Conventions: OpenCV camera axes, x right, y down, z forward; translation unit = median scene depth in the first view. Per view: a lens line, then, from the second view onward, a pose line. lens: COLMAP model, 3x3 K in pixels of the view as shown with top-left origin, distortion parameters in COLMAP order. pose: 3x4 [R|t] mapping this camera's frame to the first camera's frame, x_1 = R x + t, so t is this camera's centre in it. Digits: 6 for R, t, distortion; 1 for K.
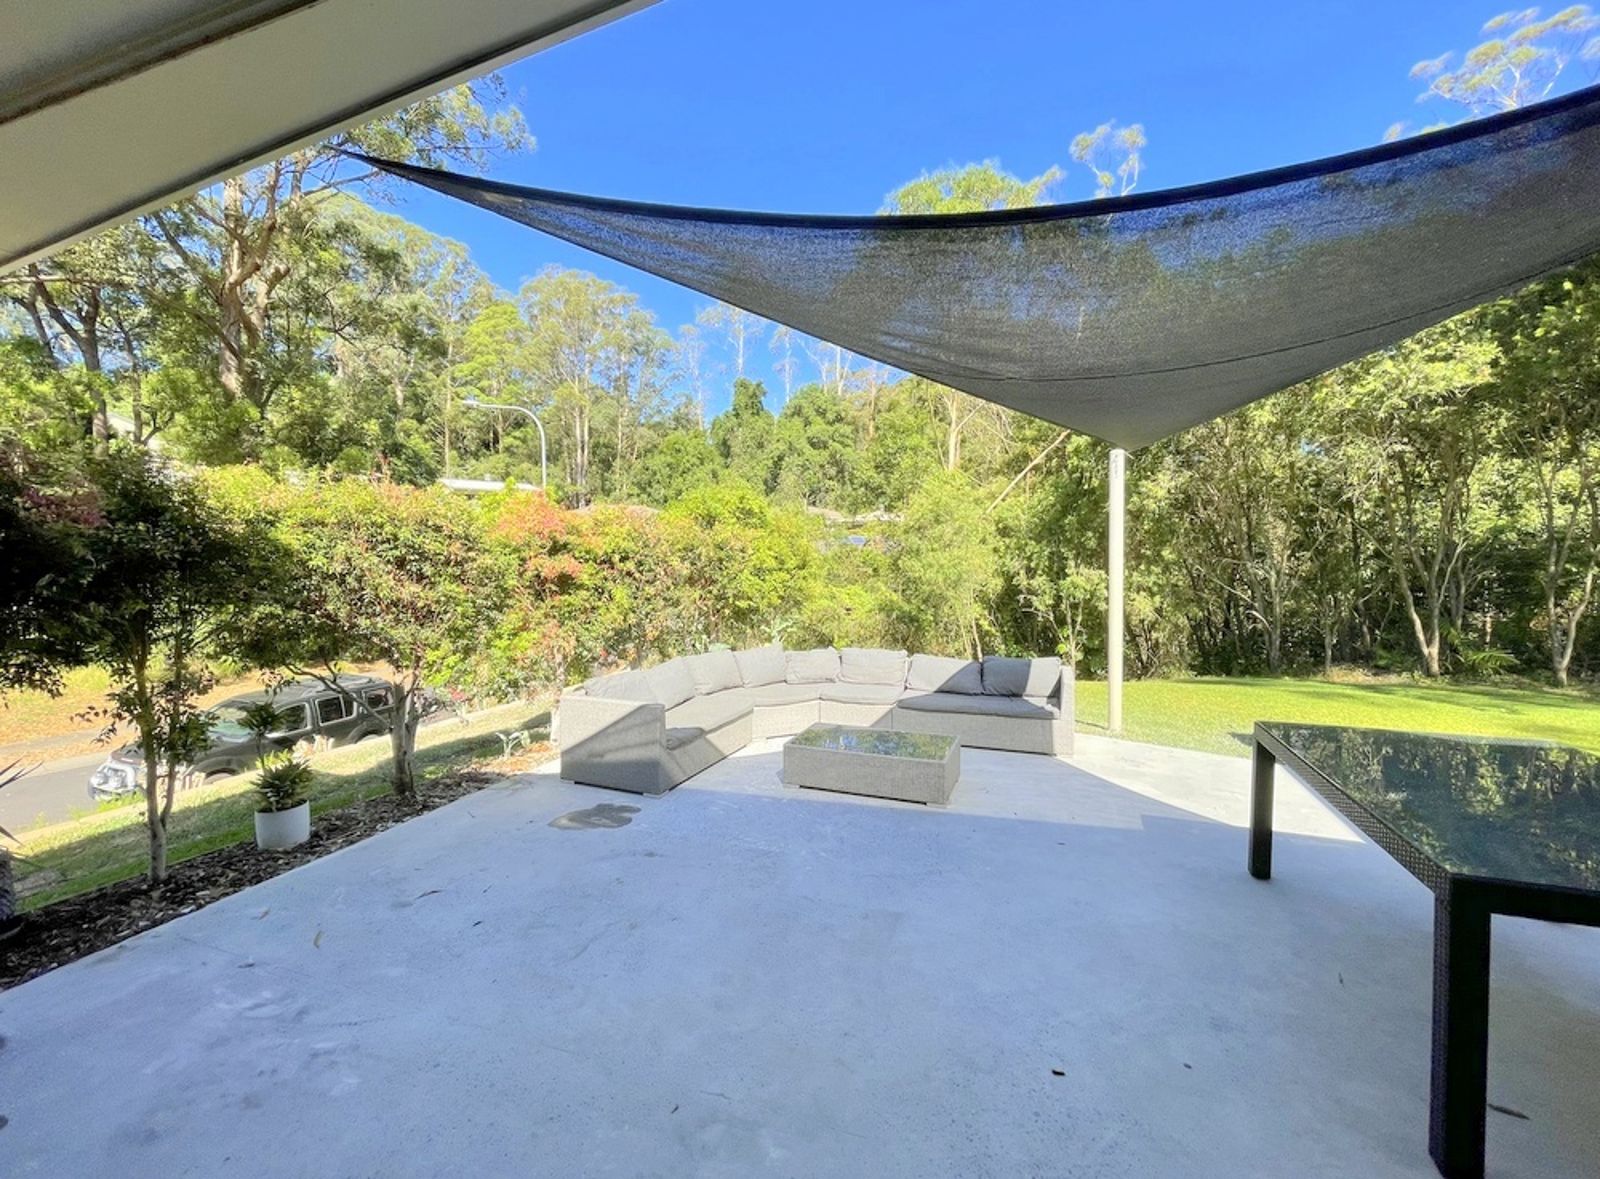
lens RADIAL K [[652.6, 0, 795.5], [0, 652.6, 580.8], [0, 0, 1]] dist [-0.000248, -0.000069]
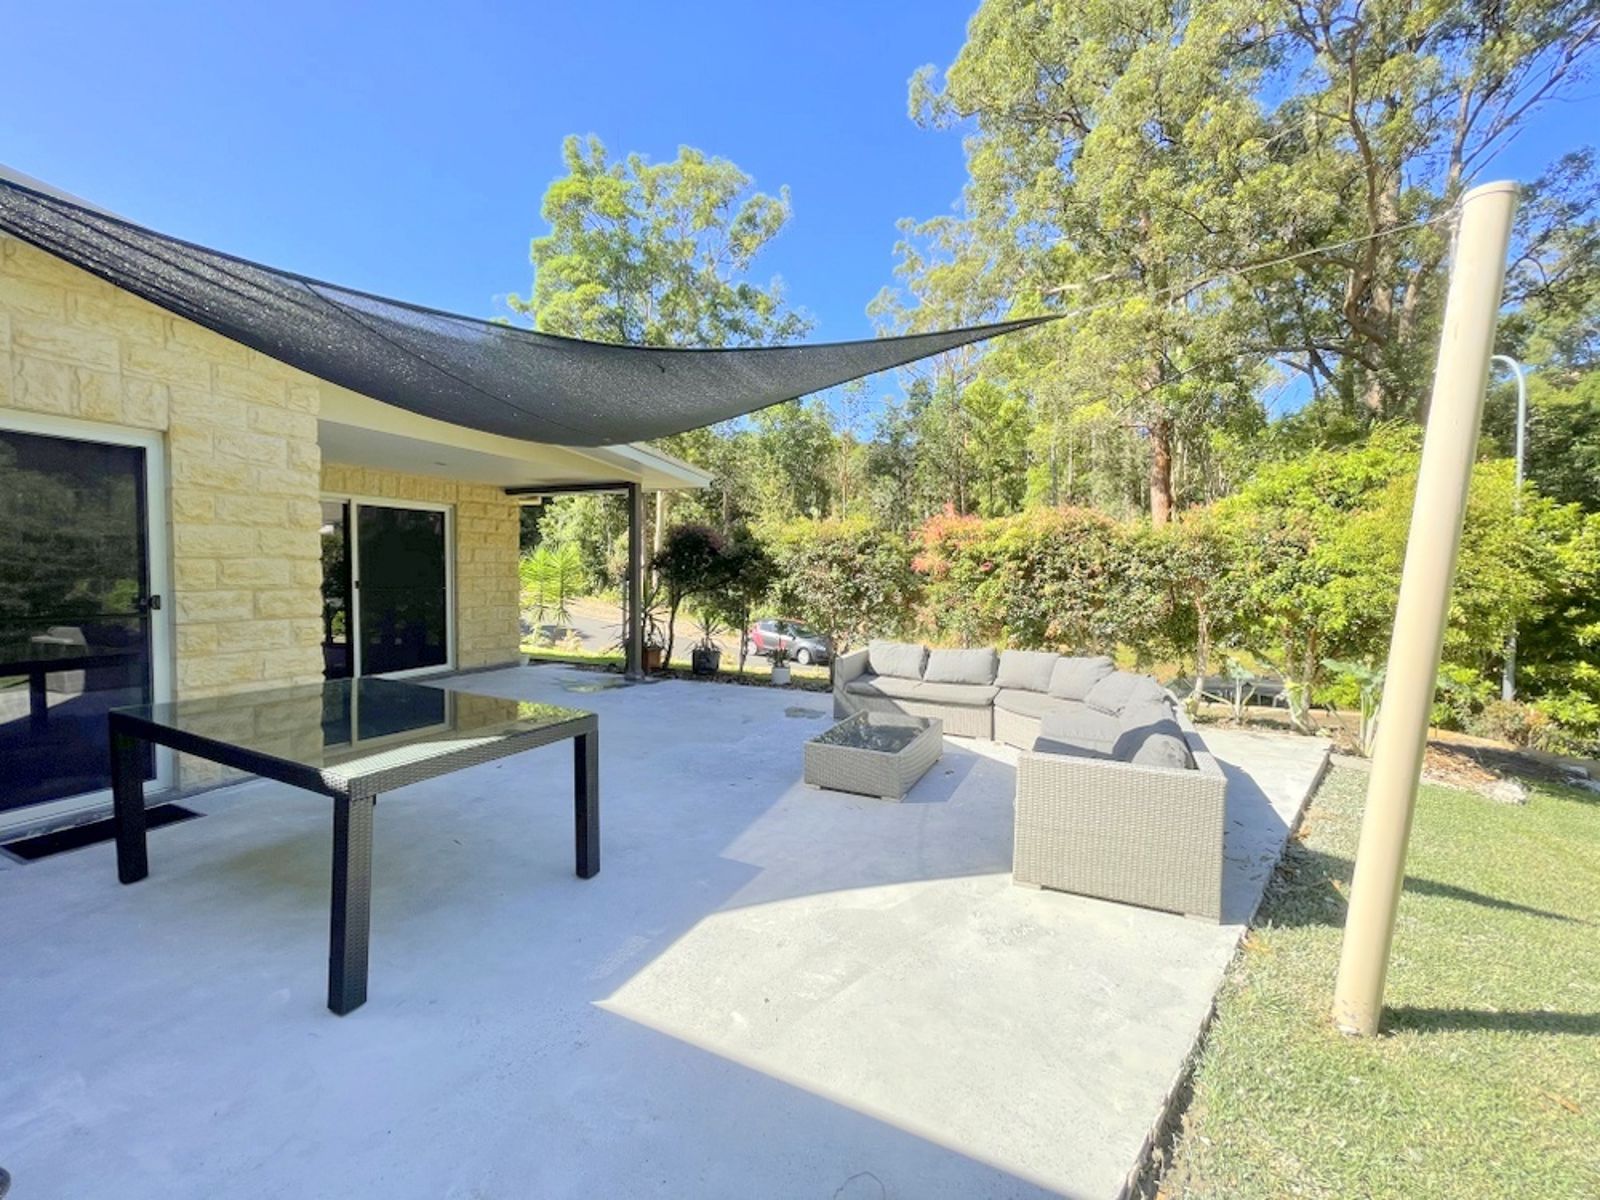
lens RADIAL K [[636.8, 0, 804.6], [0, 636.8, 594.3], [0, 0, 1]] dist [-0.001160, -0.002132]
pose [[-0.058876, 0.038274, -0.997531, 0.161149], [-0.037372, 0.998480, 0.040516, -0.000157], [0.997566, 0.039665, -0.057356, 0.136366]]
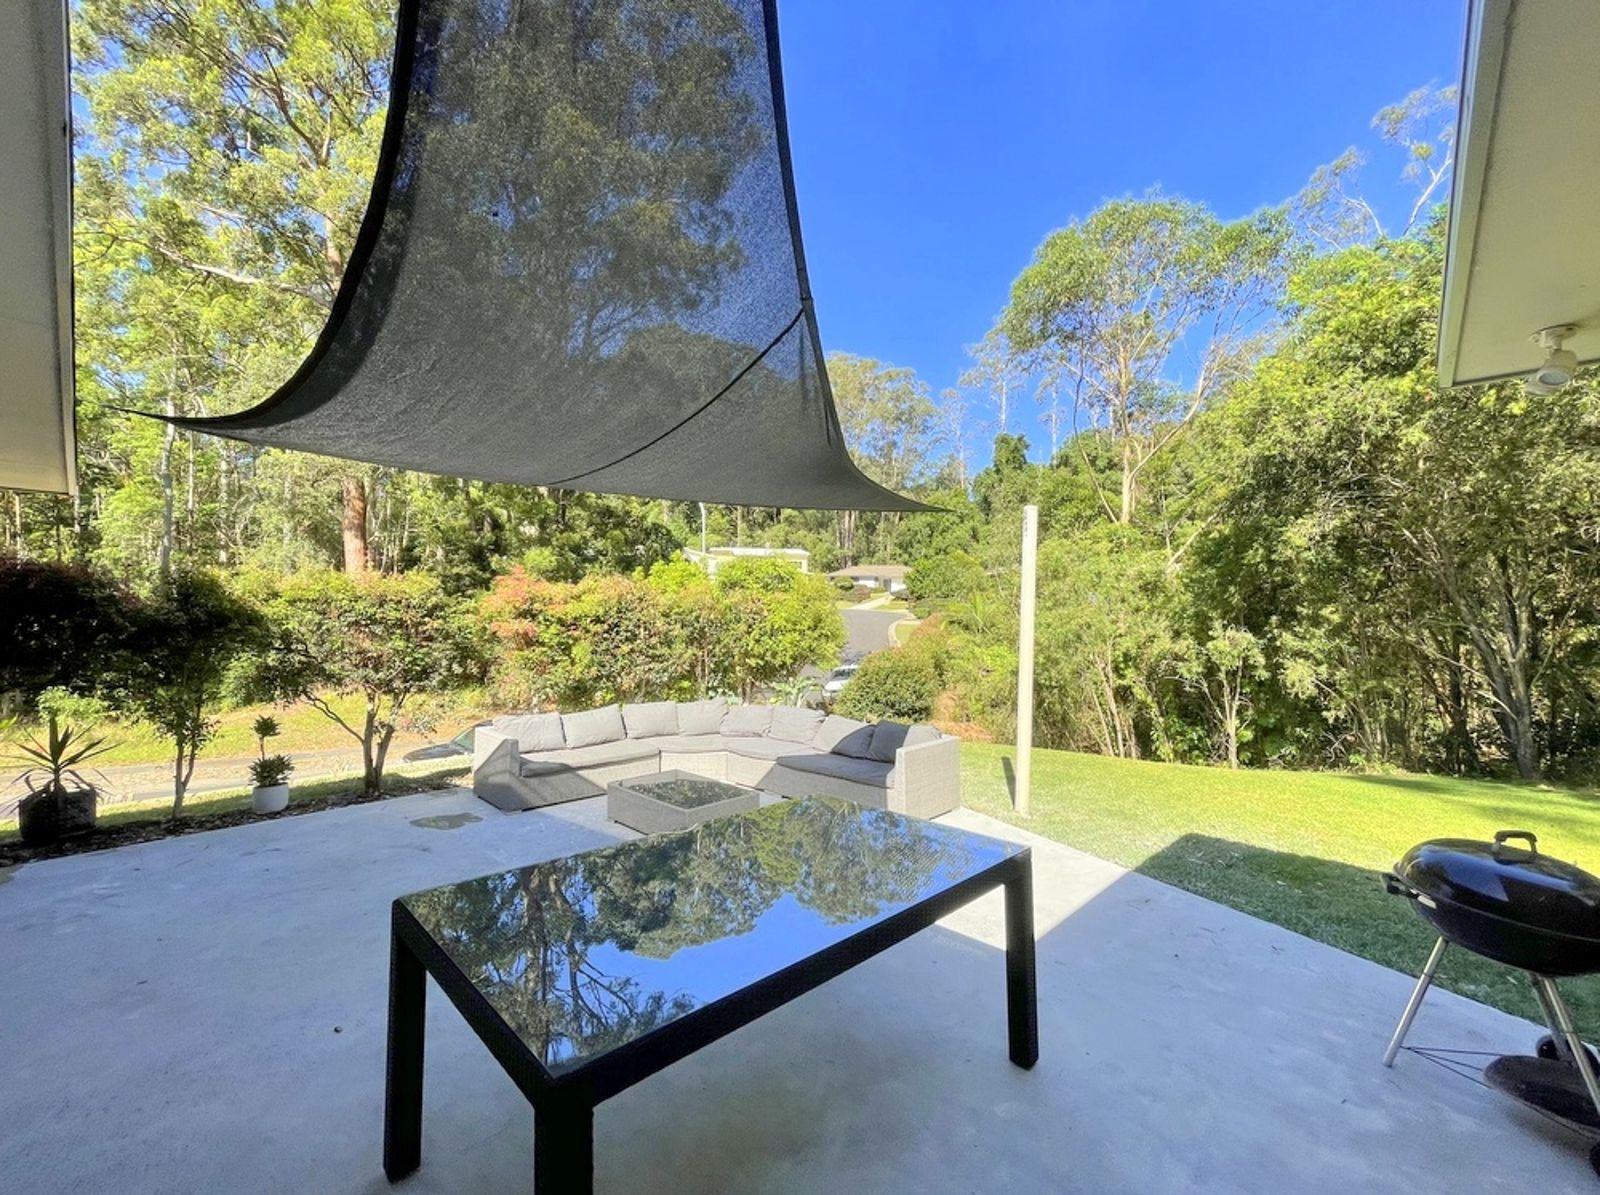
lens RADIAL K [[642.1, 0, 799.2], [0, 642.1, 589.7], [0, 0, 1]] dist [0.000256, -0.000116]
pose [[0.918354, -0.017941, -0.395352, 0.108195], [-0.011661, 0.997312, -0.072343, -0.001959], [0.395587, 0.071047, 0.915676, 0.008640]]
